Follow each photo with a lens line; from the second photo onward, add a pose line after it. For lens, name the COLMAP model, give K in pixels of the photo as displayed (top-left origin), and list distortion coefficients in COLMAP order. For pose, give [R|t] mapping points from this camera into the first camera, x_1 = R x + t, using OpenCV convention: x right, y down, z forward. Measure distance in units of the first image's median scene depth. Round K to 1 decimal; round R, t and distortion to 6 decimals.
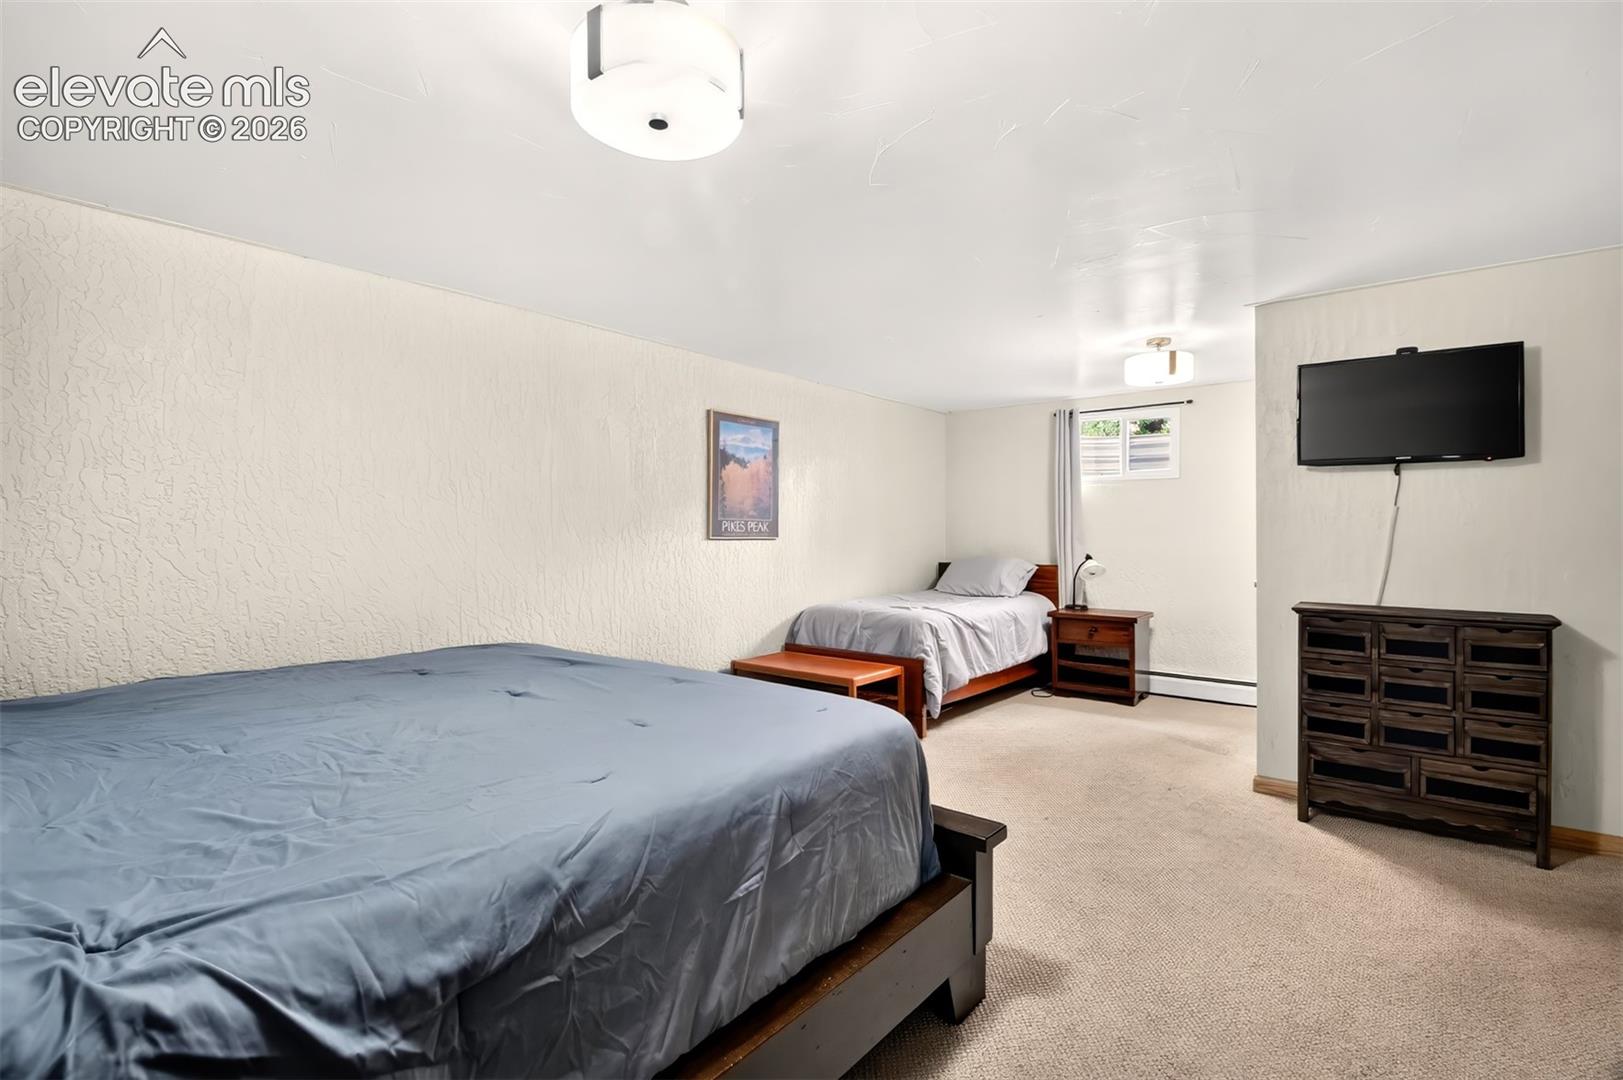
lens RADIAL K [[768.6, 0, 812.0], [0, 768.6, 534.9], [0, 0, 1]] dist [0.016765, -0.016160]
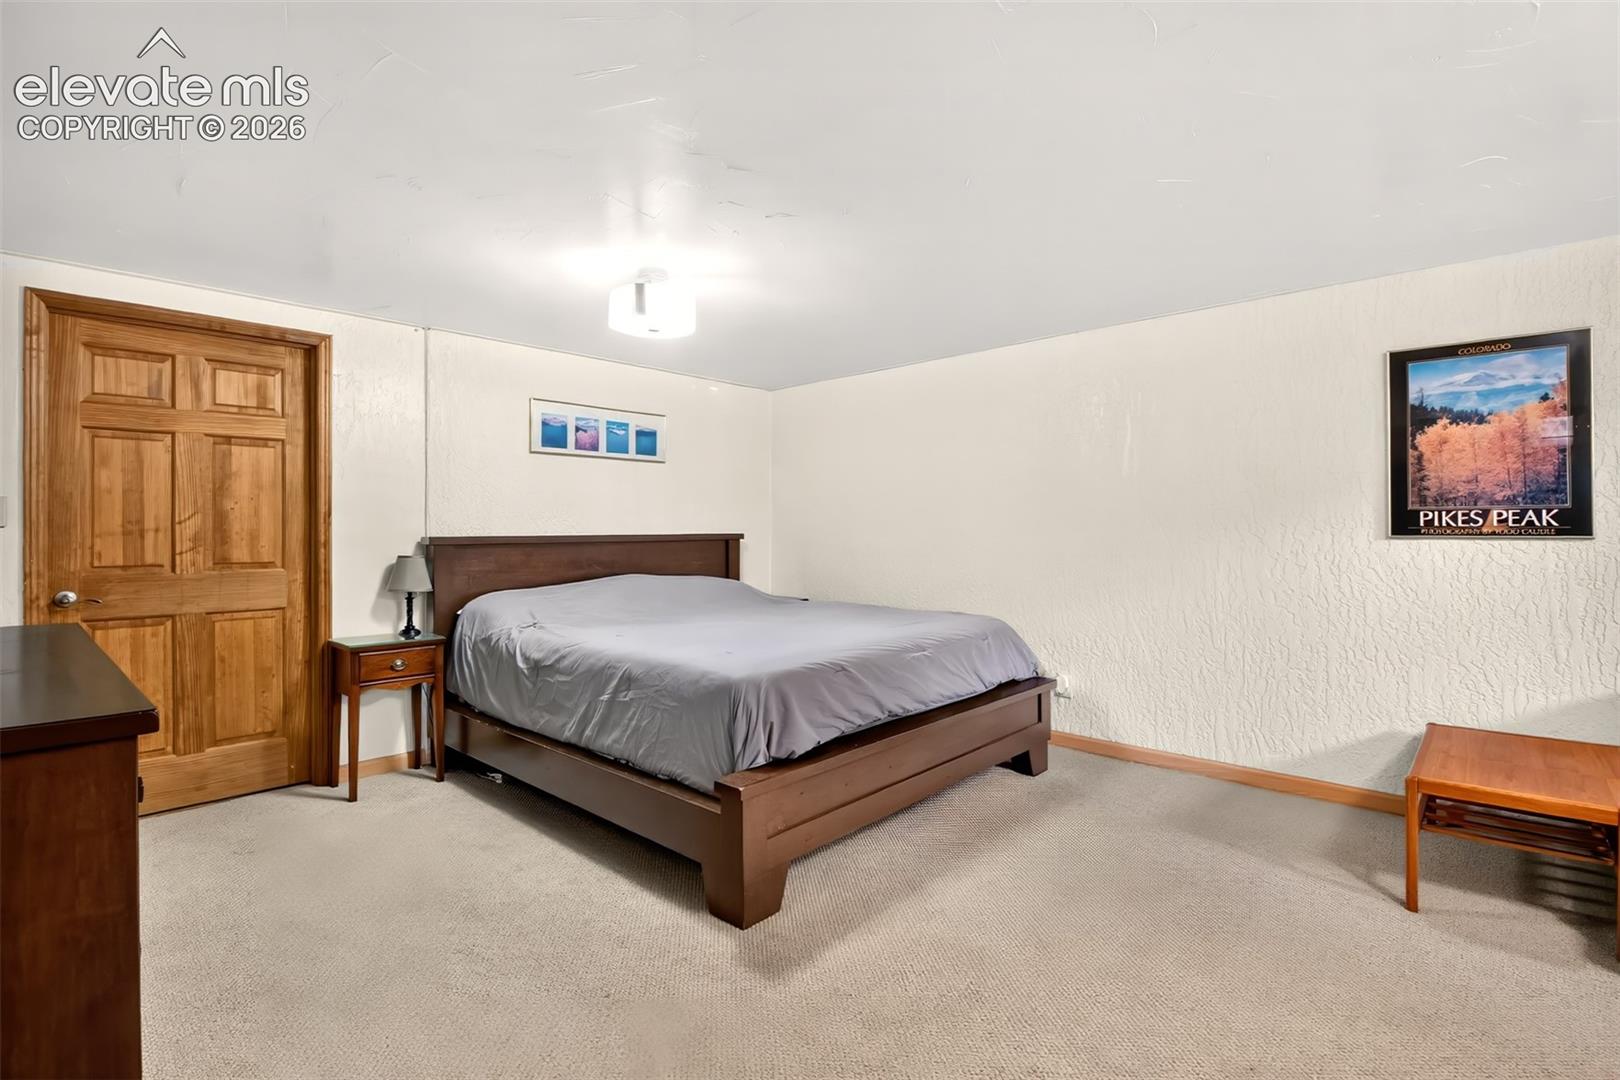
lens RADIAL K [[767.1, 0, 810.5], [0, 767.1, 534.9], [0, 0, 1]] dist [0.016765, -0.016160]
pose [[-0.081212, 0.002508, -0.996694, 0.602069], [0.001617, 0.999996, 0.002385, 0.000477], [0.996696, -0.001418, -0.081216, 0.527245]]
